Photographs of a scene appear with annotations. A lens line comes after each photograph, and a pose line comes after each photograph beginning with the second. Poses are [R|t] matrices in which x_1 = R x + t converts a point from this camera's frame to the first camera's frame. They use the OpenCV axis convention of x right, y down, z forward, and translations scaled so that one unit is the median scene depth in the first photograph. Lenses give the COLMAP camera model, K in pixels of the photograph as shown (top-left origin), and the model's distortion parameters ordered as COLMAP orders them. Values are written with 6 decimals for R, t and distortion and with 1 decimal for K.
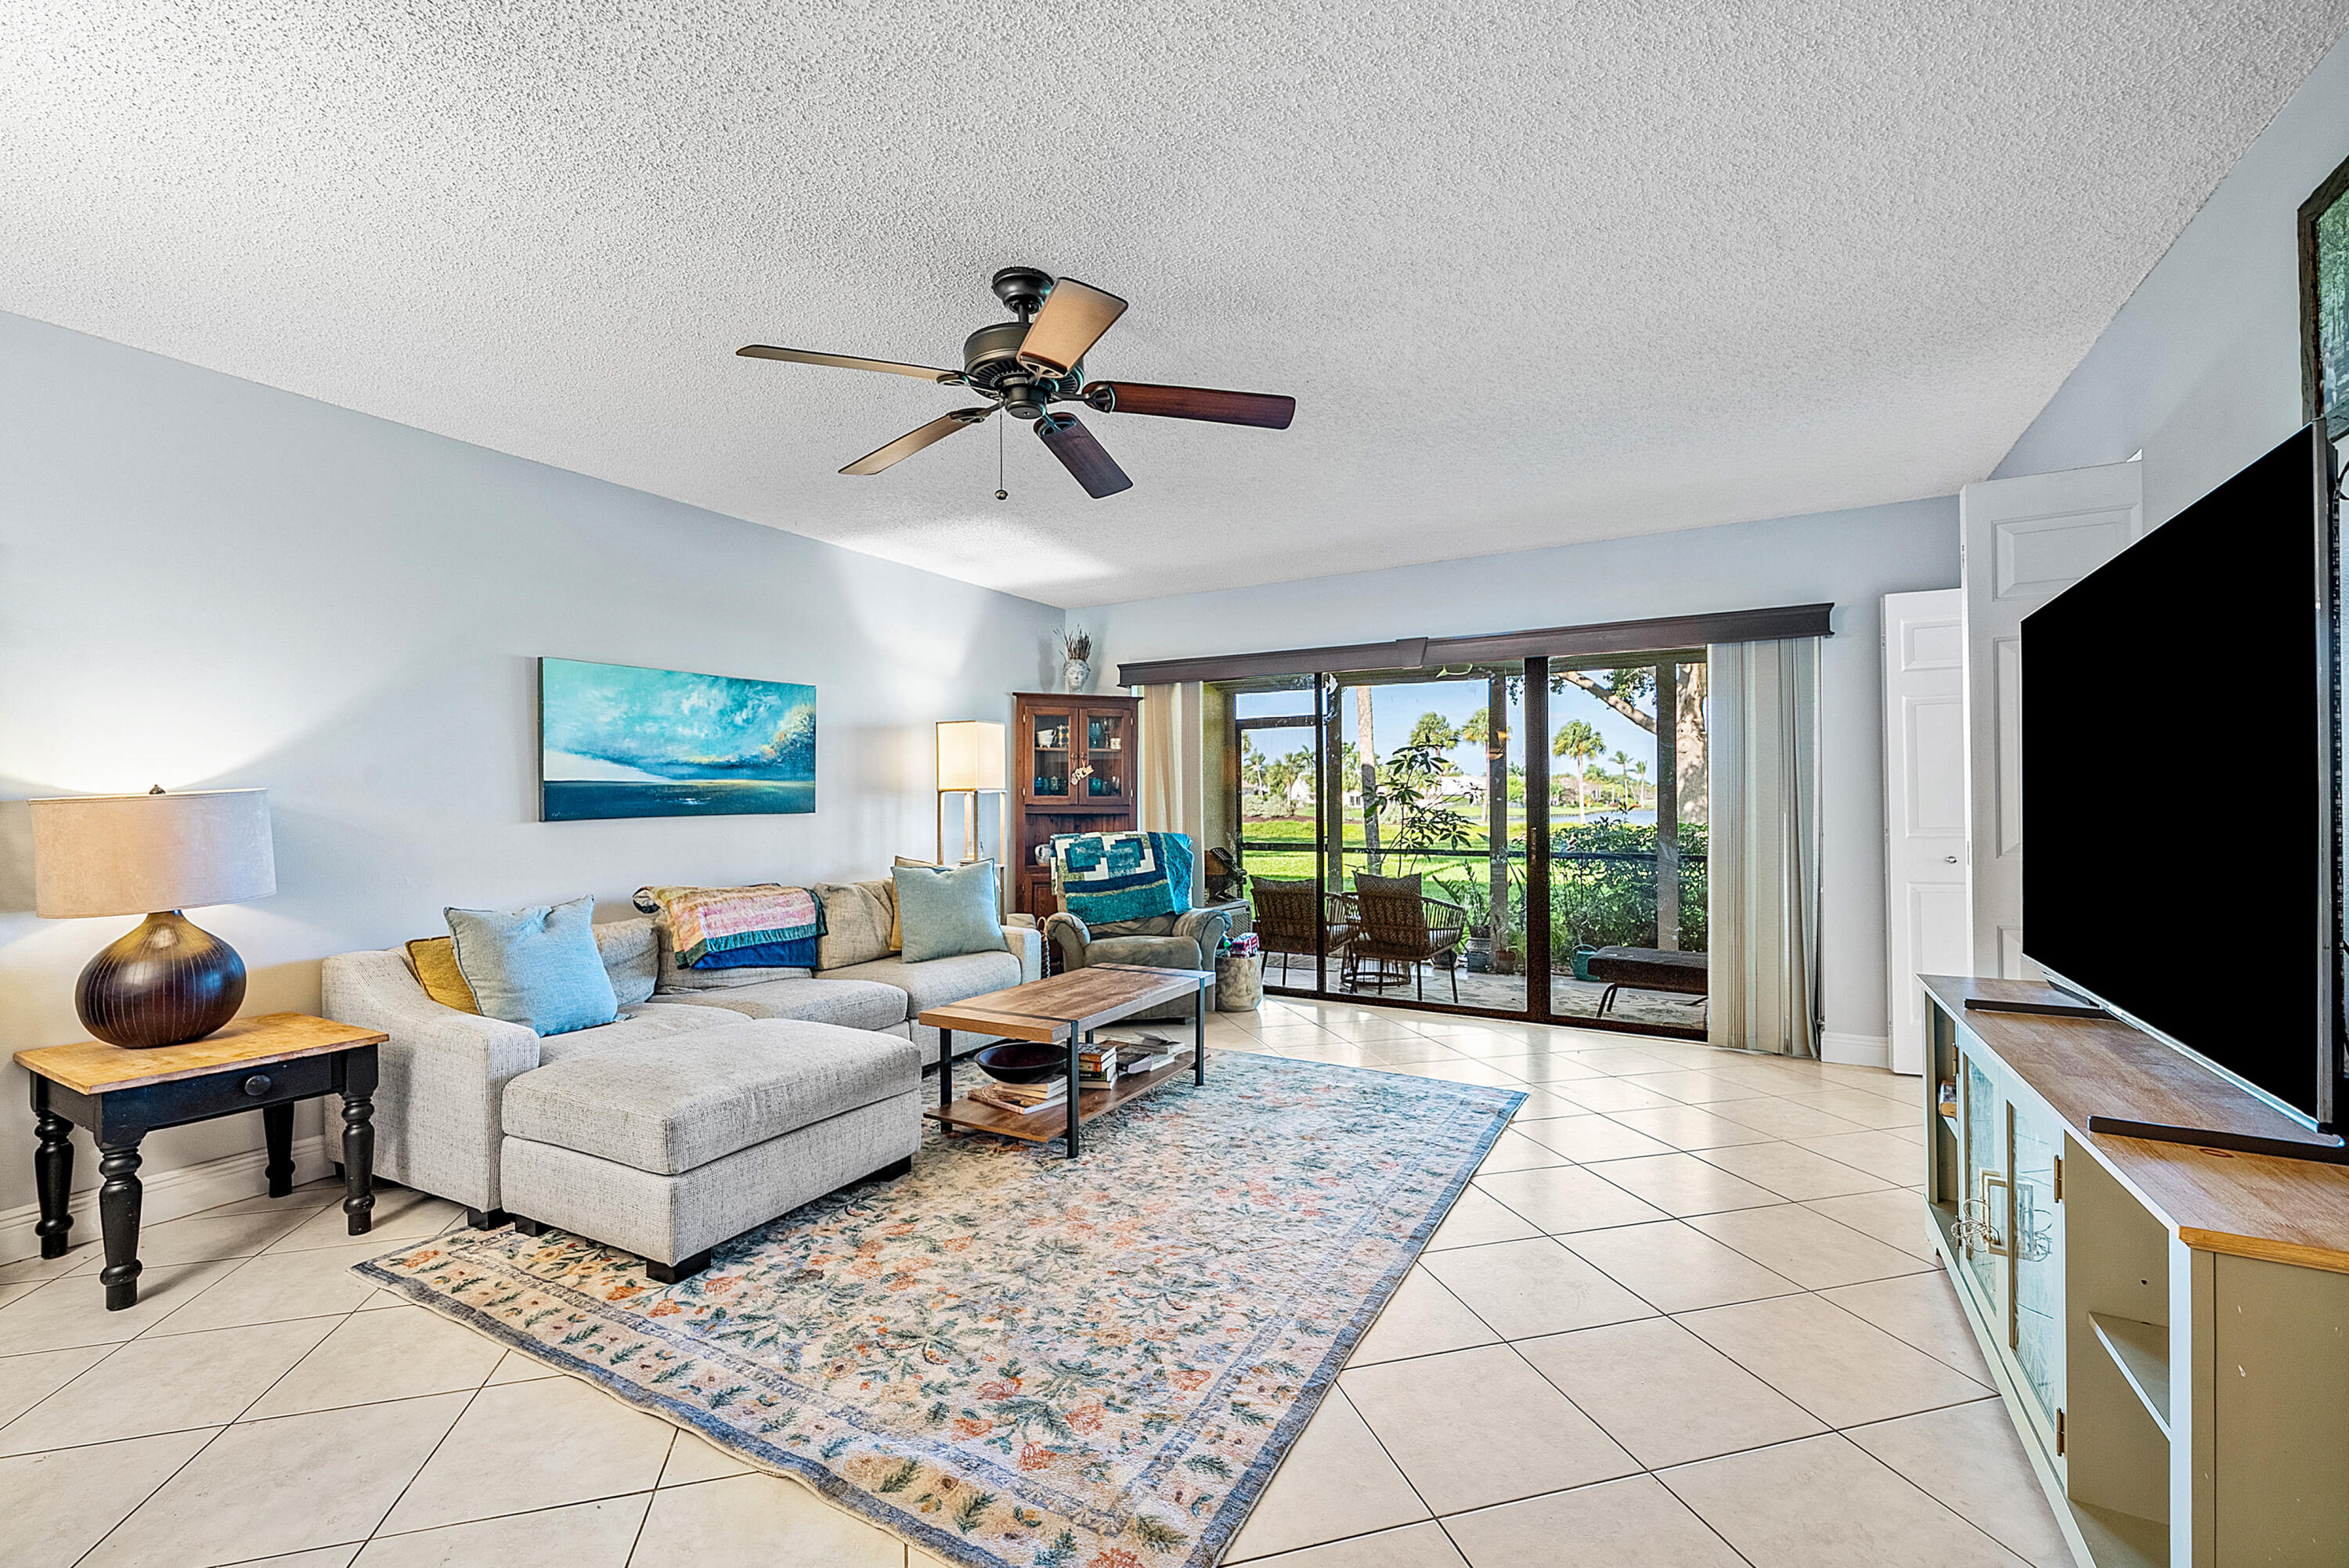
lens RADIAL K [[955.0, 0, 1176.0], [0, 955.0, 797.0], [0, 0, 1]] dist [-0.001267, -0.000138]
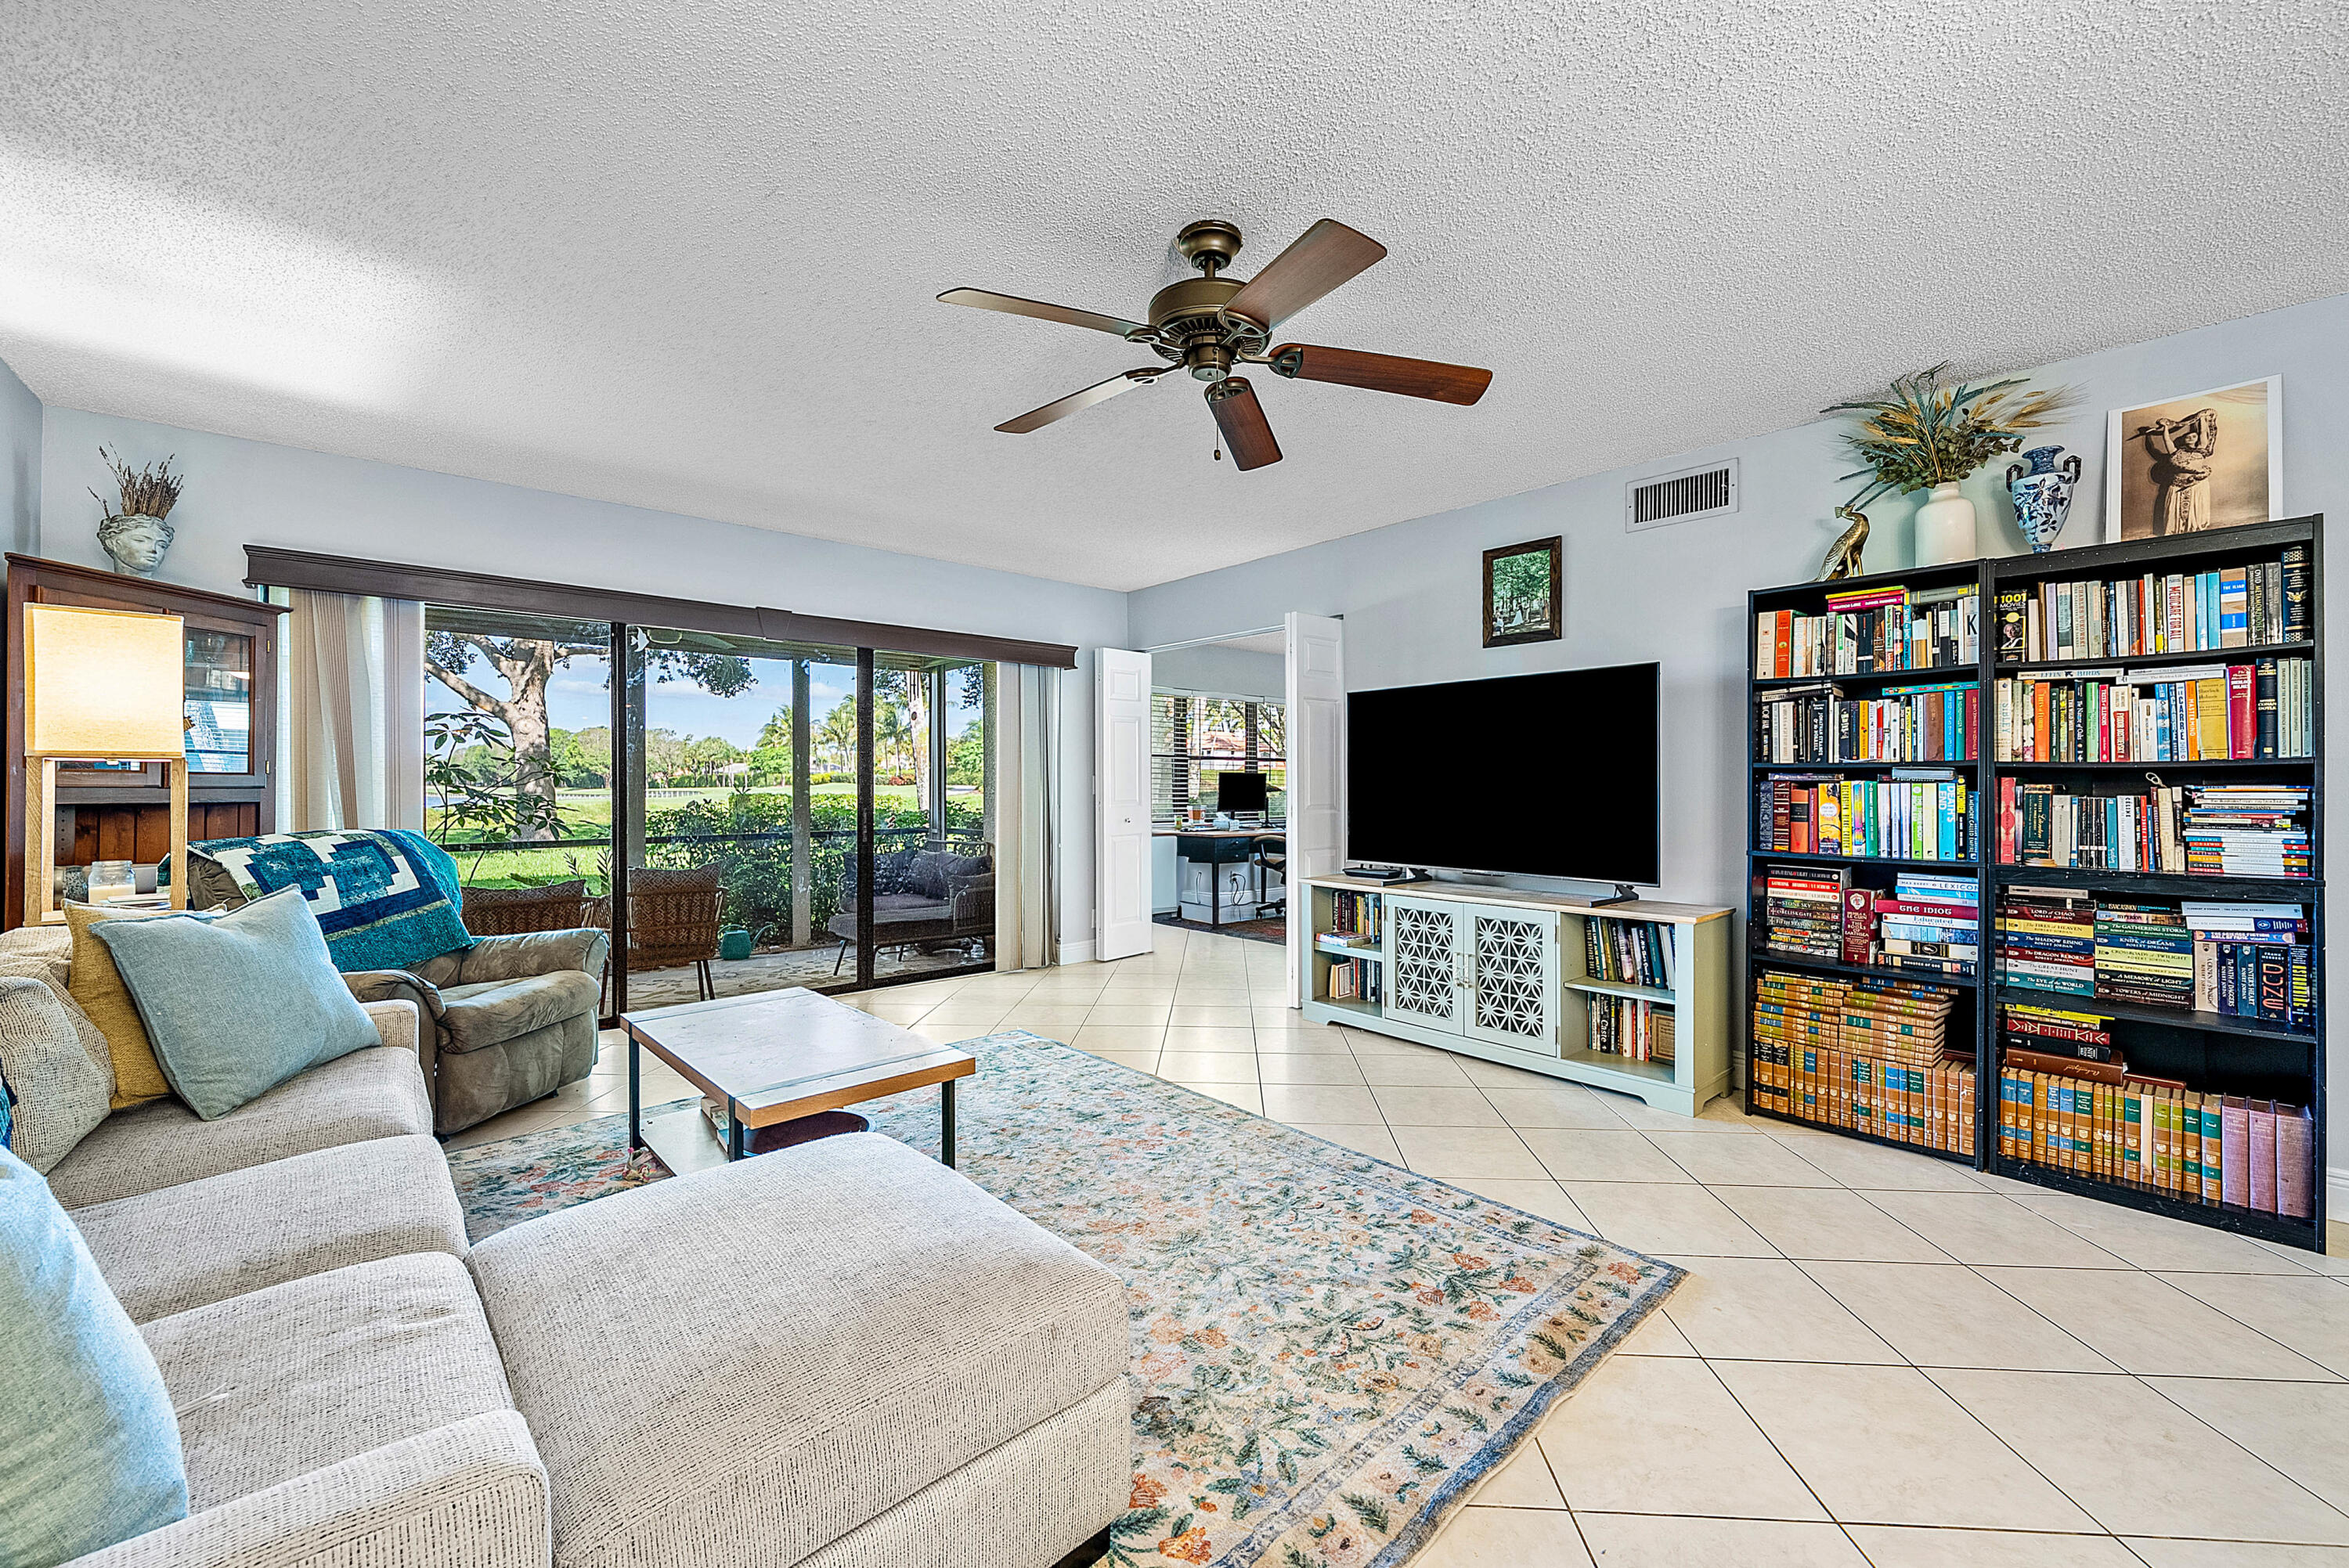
lens RADIAL K [[917.5, 0, 1169.3], [0, 917.5, 781.7], [0, 0, 1]] dist [-0.002552, -0.000182]
pose [[0.323931, 0.004548, 0.946070, -0.550562], [-0.005248, 0.999982, -0.003010, 0.004985], [-0.946066, -0.003990, 0.323949, 0.390234]]
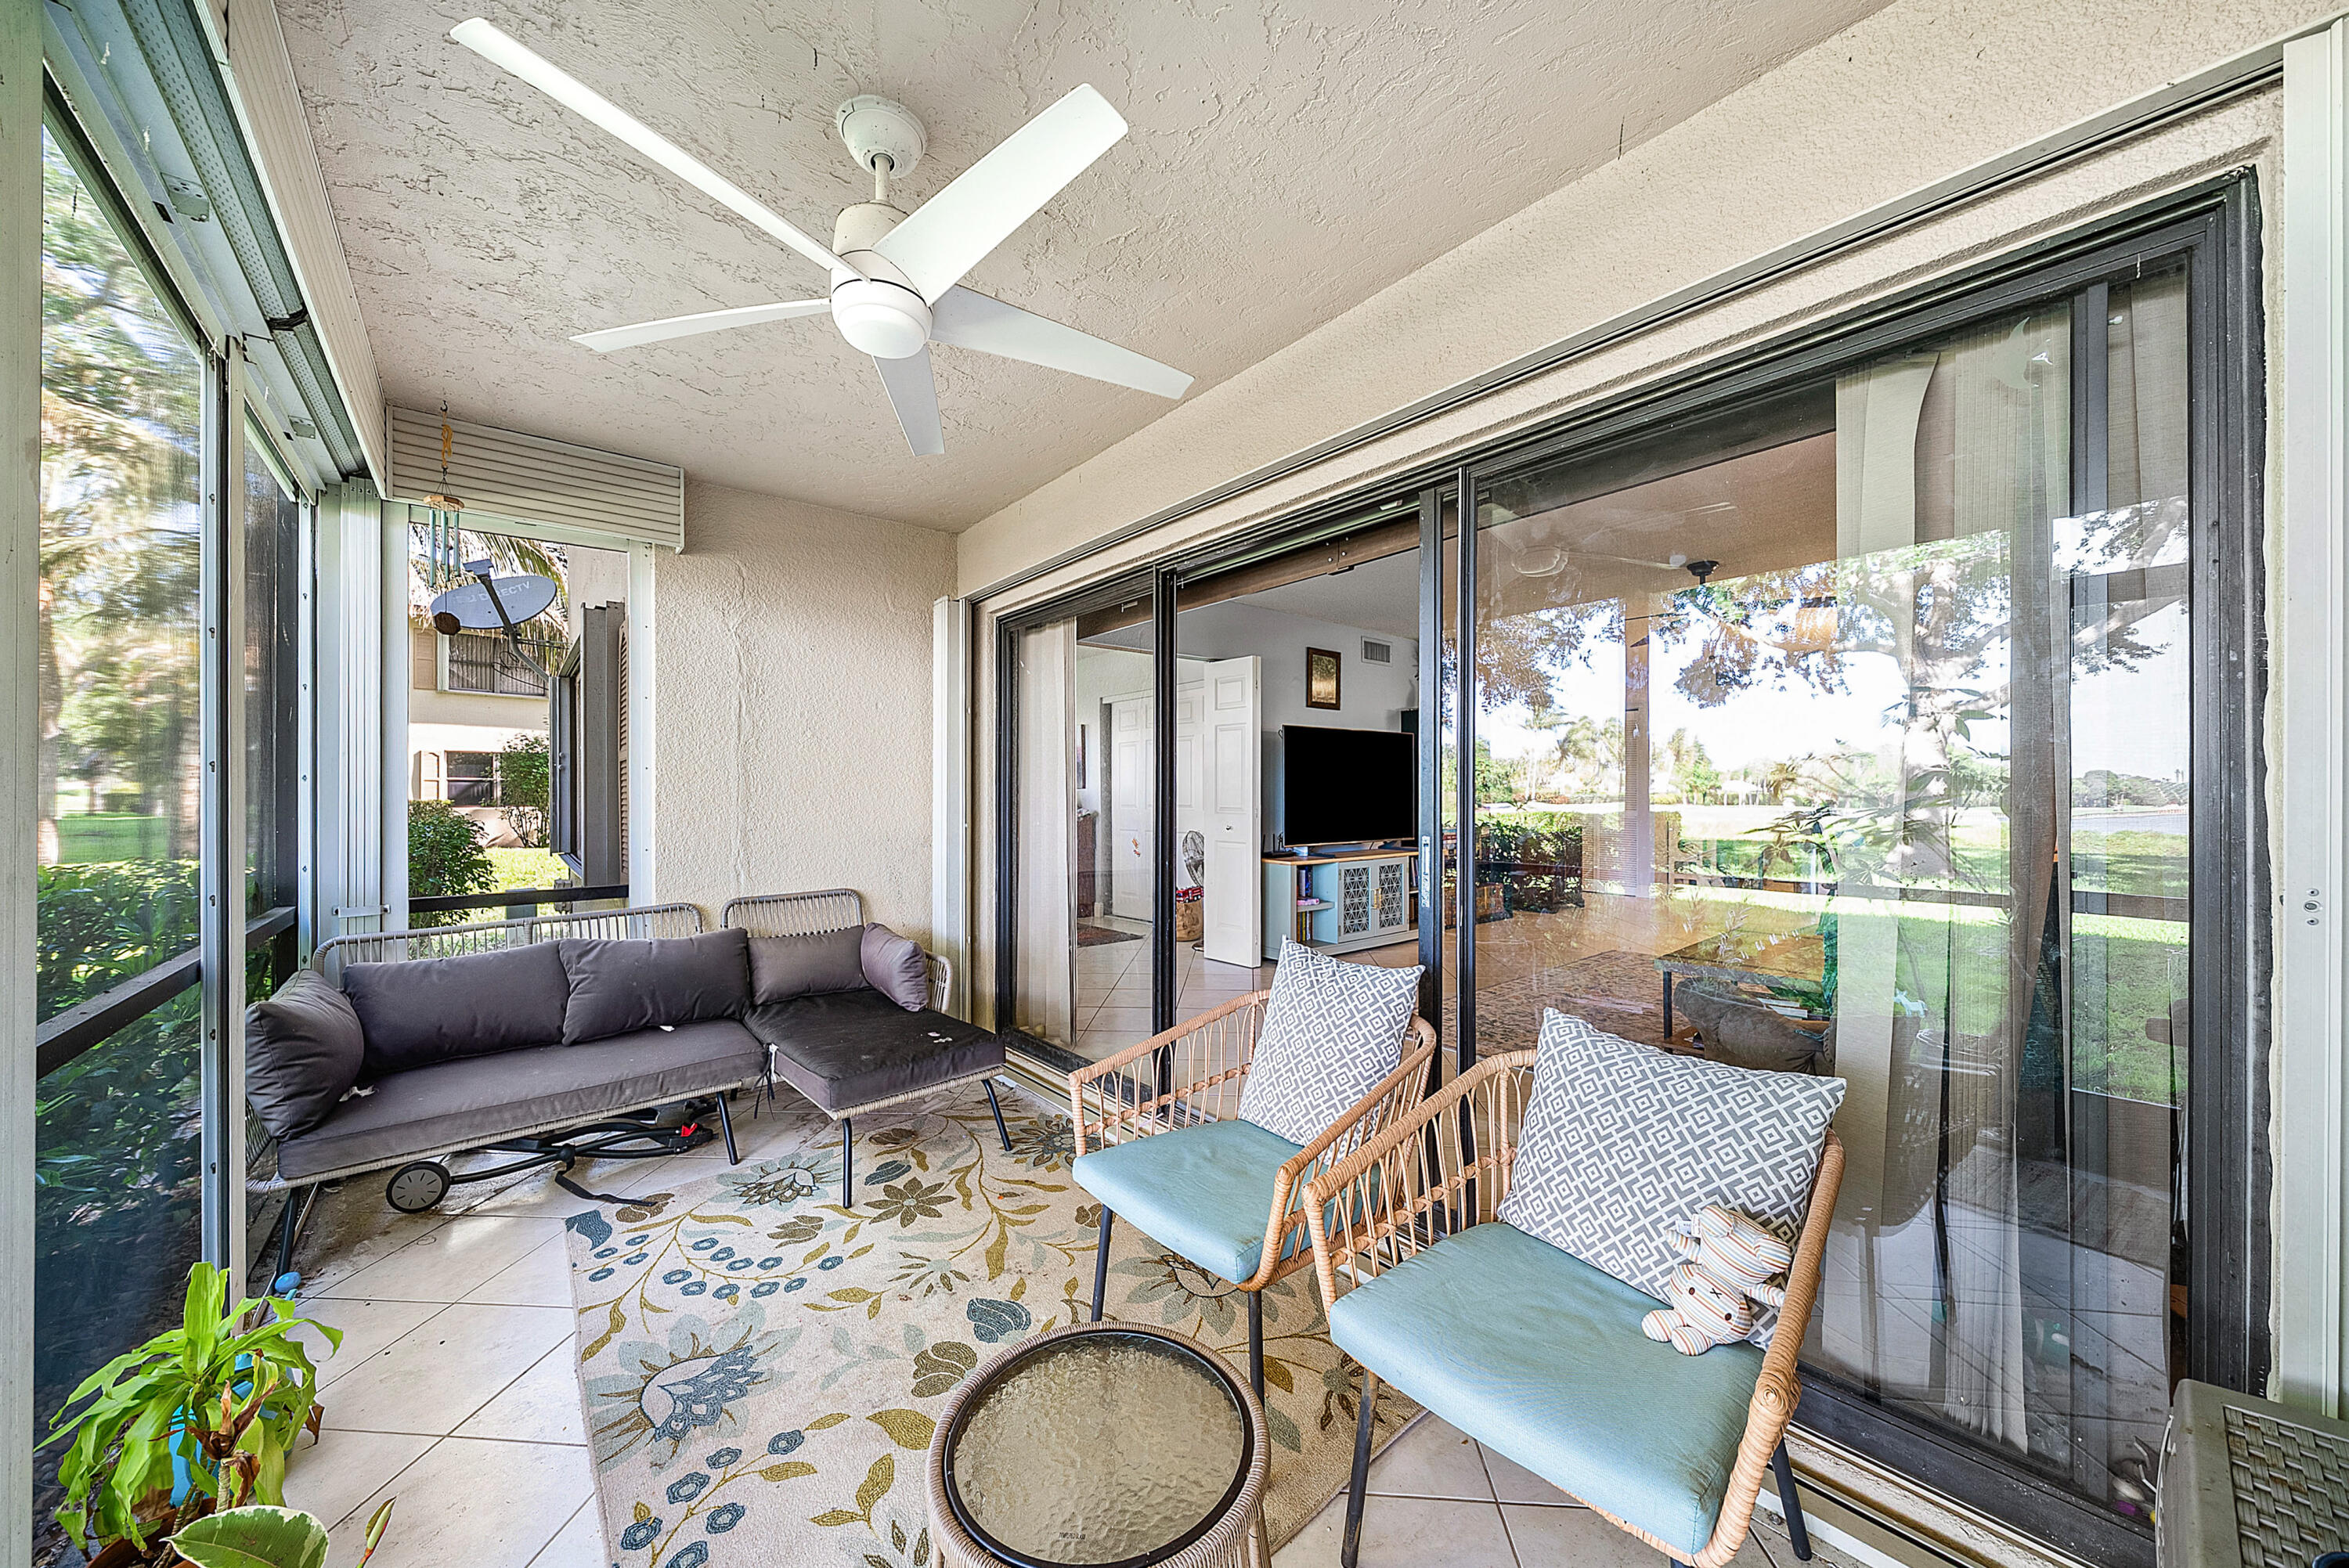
lens RADIAL K [[823.7, 0, 1174.5], [0, 823.7, 784.0], [0, 0, 1]] dist [0.000247, 0.000002]
pose [[-0.934846, 0.008402, 0.354954, 0.177028], [0.004279, 0.999914, -0.012397, 0.007165], [-0.355028, -0.010070, -0.934802, 1.763097]]
